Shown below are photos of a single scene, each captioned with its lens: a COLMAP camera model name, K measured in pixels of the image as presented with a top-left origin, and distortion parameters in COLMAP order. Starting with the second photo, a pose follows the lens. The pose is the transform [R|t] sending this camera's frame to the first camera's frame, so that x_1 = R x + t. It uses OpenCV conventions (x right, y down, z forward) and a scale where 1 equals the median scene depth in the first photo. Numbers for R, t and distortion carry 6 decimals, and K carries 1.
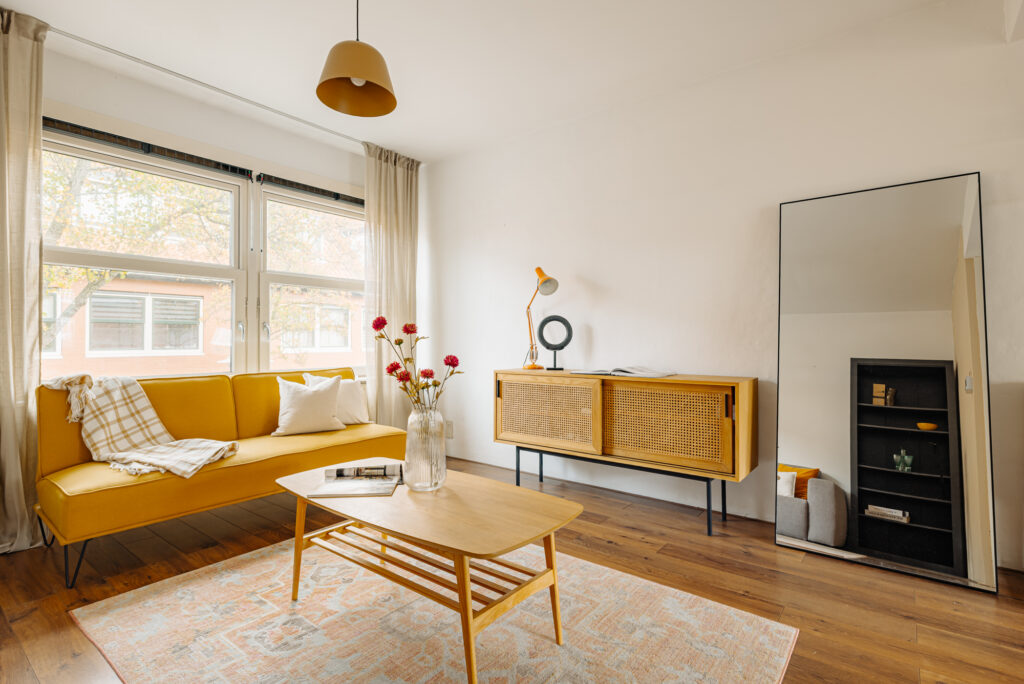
lens RADIAL K [[502.9, 0, 506.5], [0, 502.9, 335.0], [0, 0, 1]] dist [0.002496, 0.001161]
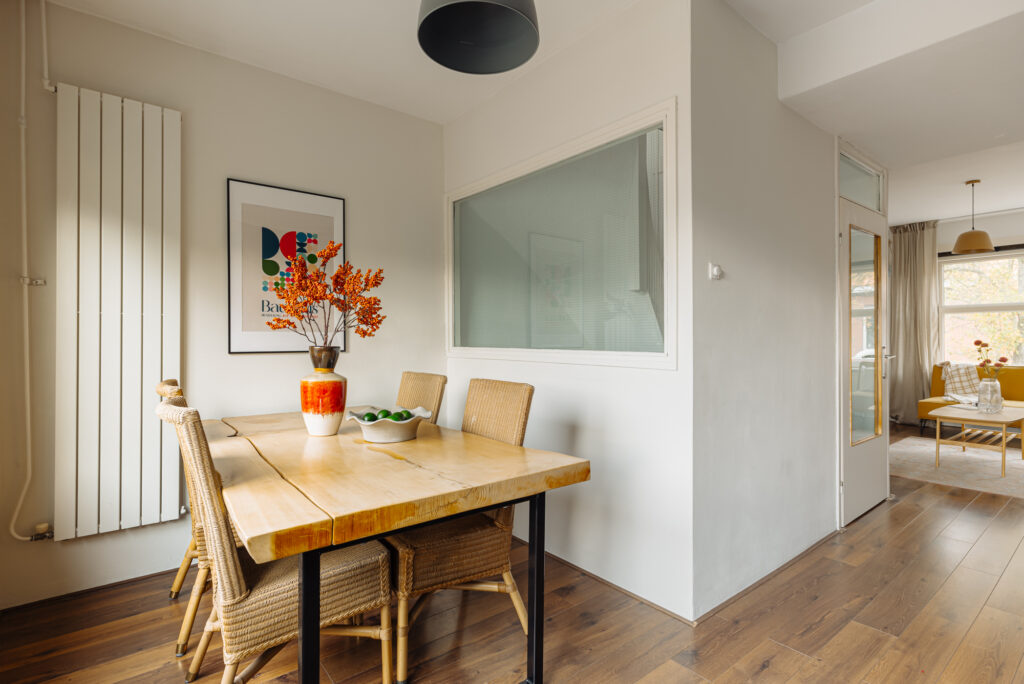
lens RADIAL K [[502.9, 0, 511.2], [0, 502.9, 342.1], [0, 0, 1]] dist [0.002496, 0.001161]
pose [[-0.215007, 0.004379, -0.976603, 1.620225], [0.017590, 0.999845, 0.000610, -0.042291], [0.976454, -0.017047, -0.215051, -0.430438]]
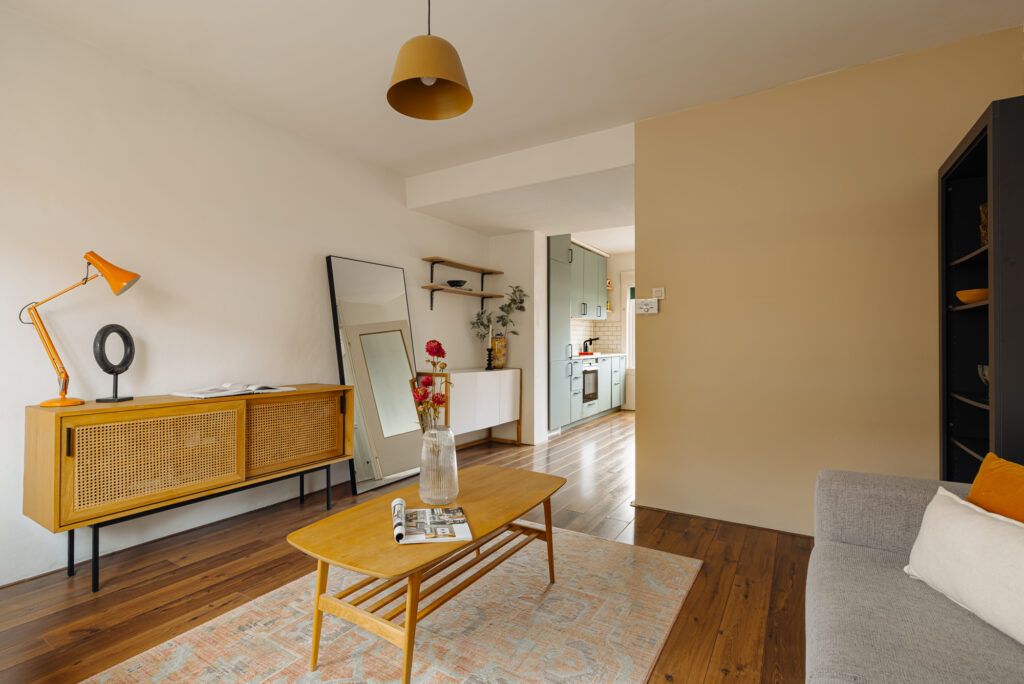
lens RADIAL K [[476.5, 0, 507.9], [0, 476.5, 341.0], [0, 0, 1]] dist [-0.002094, -0.000115]
pose [[-0.129649, 0.009170, 0.991518, -0.718671], [-0.012248, 0.999866, -0.010849, -0.016966], [-0.991484, -0.013550, -0.129519, 0.600705]]
